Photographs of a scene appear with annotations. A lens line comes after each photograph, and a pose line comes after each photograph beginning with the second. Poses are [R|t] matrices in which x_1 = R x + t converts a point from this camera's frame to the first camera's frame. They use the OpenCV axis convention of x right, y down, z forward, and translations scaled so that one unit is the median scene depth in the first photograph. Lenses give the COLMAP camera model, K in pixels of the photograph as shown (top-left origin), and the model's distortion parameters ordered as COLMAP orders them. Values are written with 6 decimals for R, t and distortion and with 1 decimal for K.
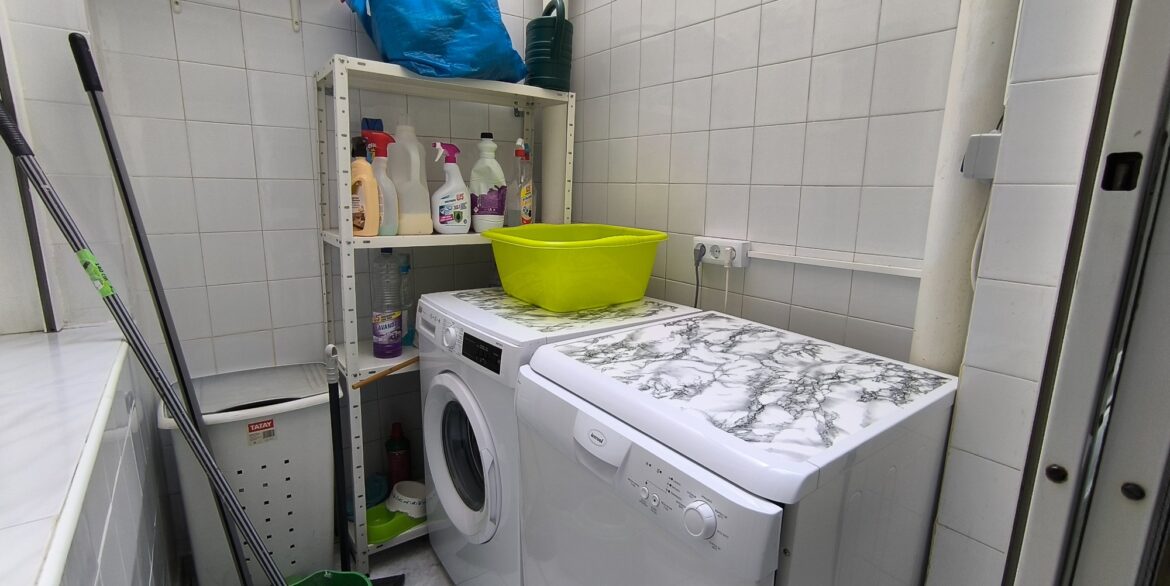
lens RADIAL K [[526.7, 0, 585.0], [0, 526.7, 293.0], [0, 0, 1]] dist [-0.039042, 0.020554]
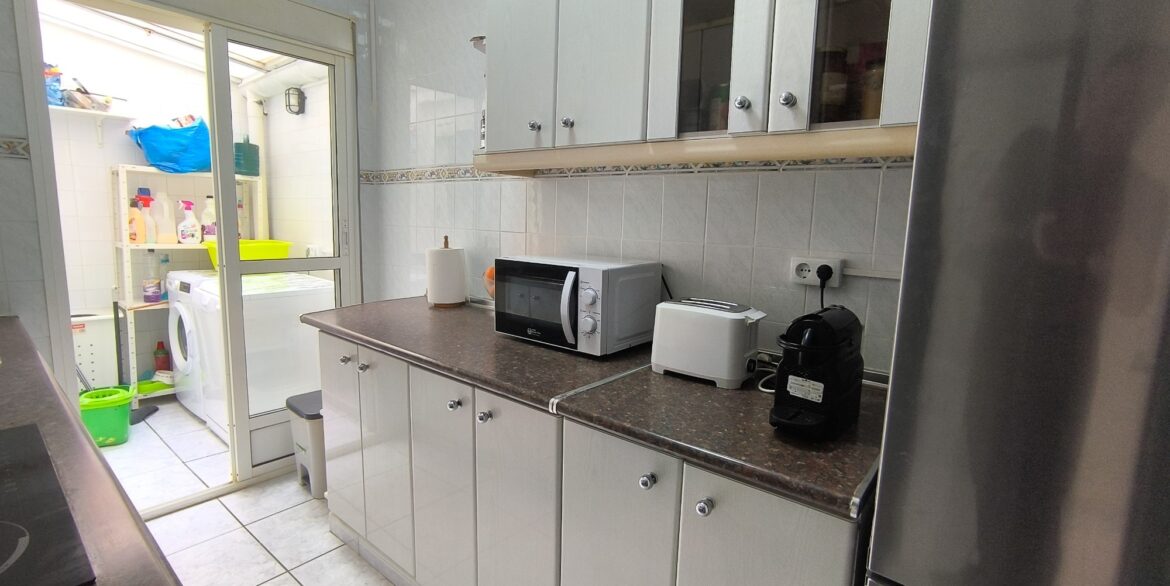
lens RADIAL K [[526.7, 0, 585.0], [0, 526.7, 293.0], [0, 0, 1]] dist [-0.039042, 0.020554]
pose [[0.972030, -0.019490, 0.234046, 0.832008], [0.032823, 0.998044, -0.053208, 0.256946], [-0.232551, 0.059402, 0.970768, -1.423133]]
